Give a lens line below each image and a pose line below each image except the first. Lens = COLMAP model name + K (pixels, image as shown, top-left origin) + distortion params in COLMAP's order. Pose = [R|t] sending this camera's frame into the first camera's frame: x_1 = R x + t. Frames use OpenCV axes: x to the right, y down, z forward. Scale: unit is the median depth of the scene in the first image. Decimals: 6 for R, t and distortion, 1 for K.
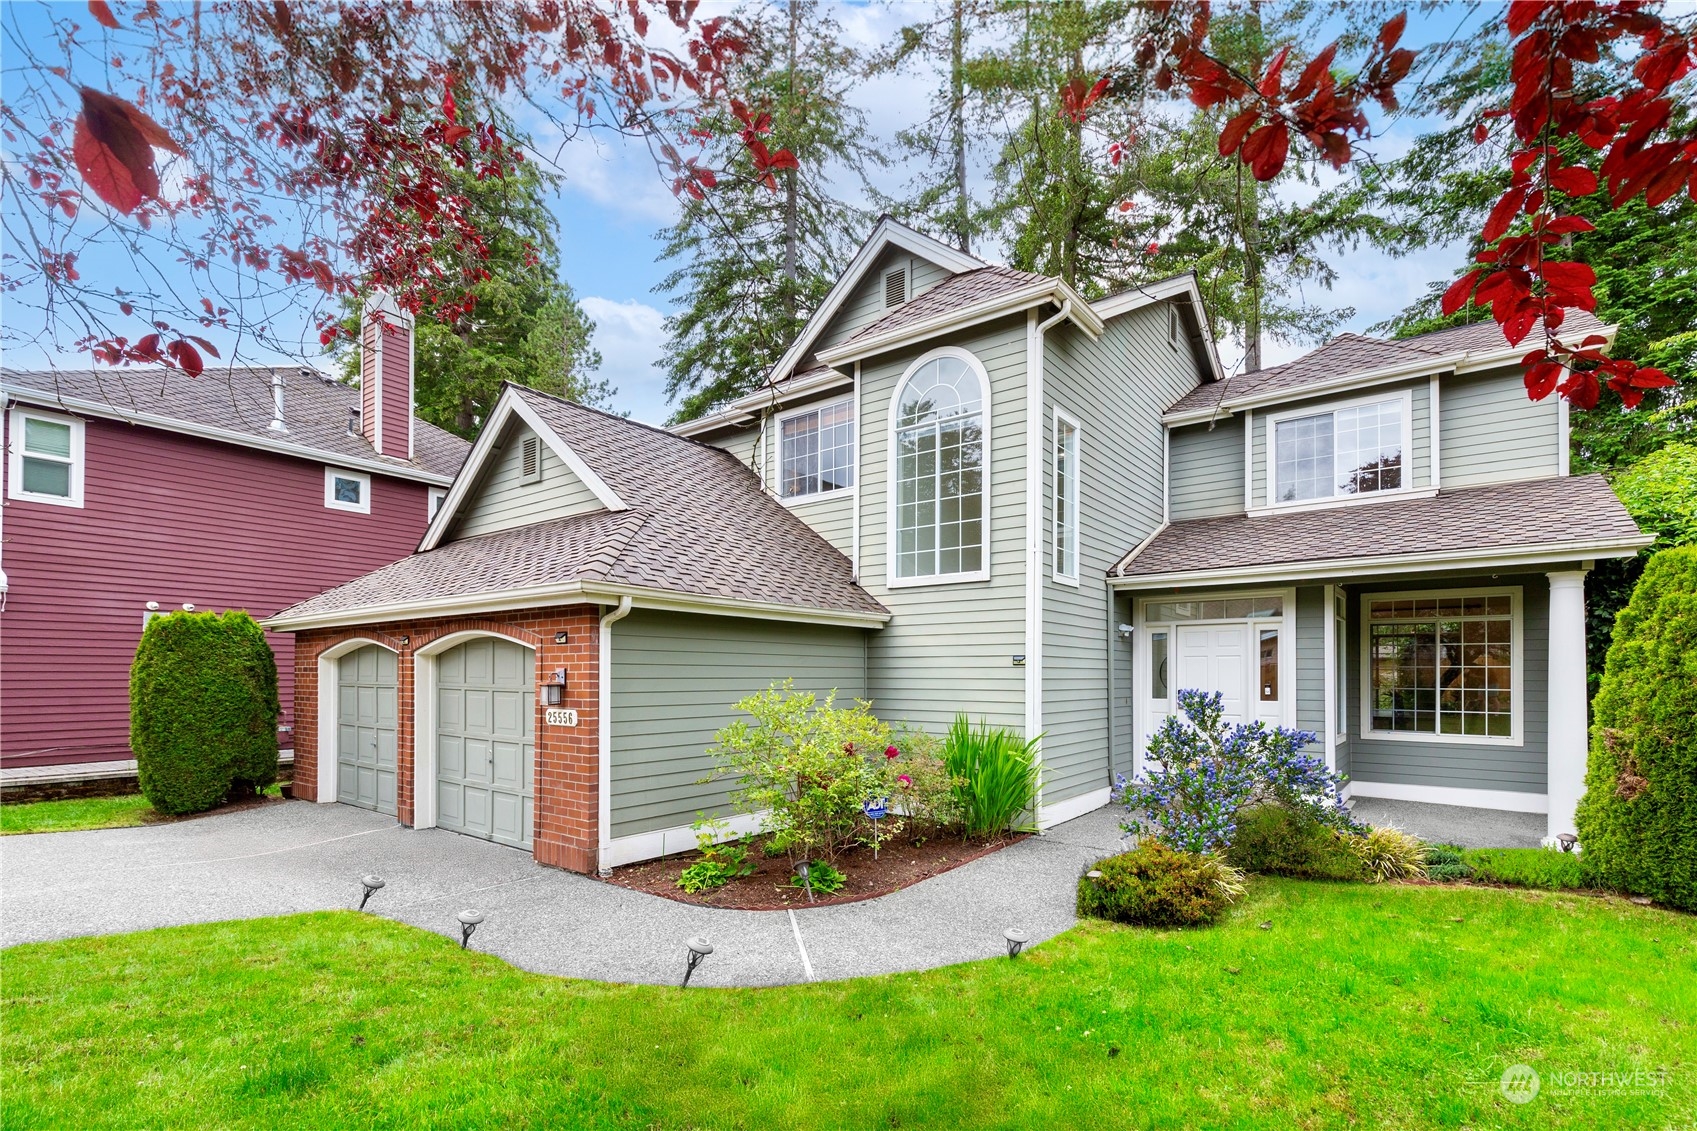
lens RADIAL K [[776.2, 0, 847.6], [0, 776.2, 666.8], [0, 0, 1]] dist [0.000233, 0.000158]
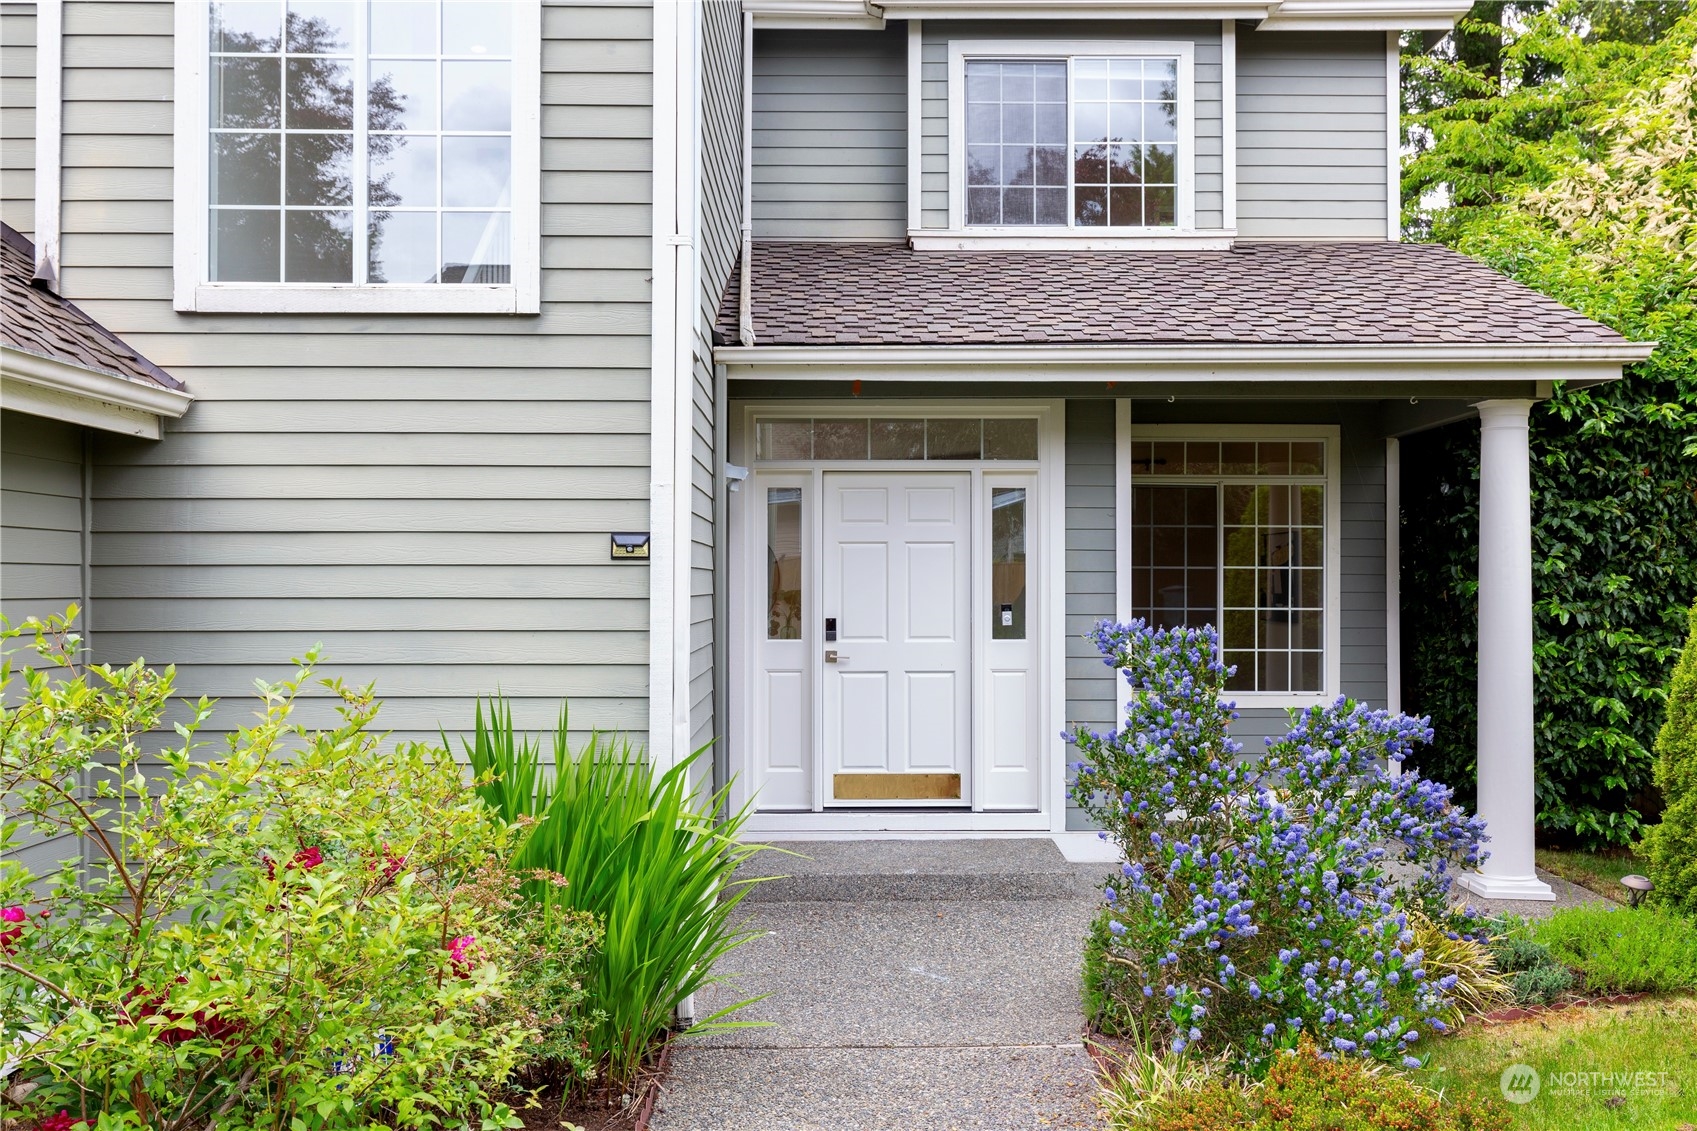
lens RADIAL K [[1574.3, 0, 848.5], [0, 1574.3, 565.5], [0, 0, 1]] dist [0.014745, 0.008388]
pose [[0.782934, 0.004407, 0.622089, -0.127649], [-0.004079, 0.999990, -0.001950, 0.001560], [-0.622091, -0.001011, 0.782944, 0.318453]]
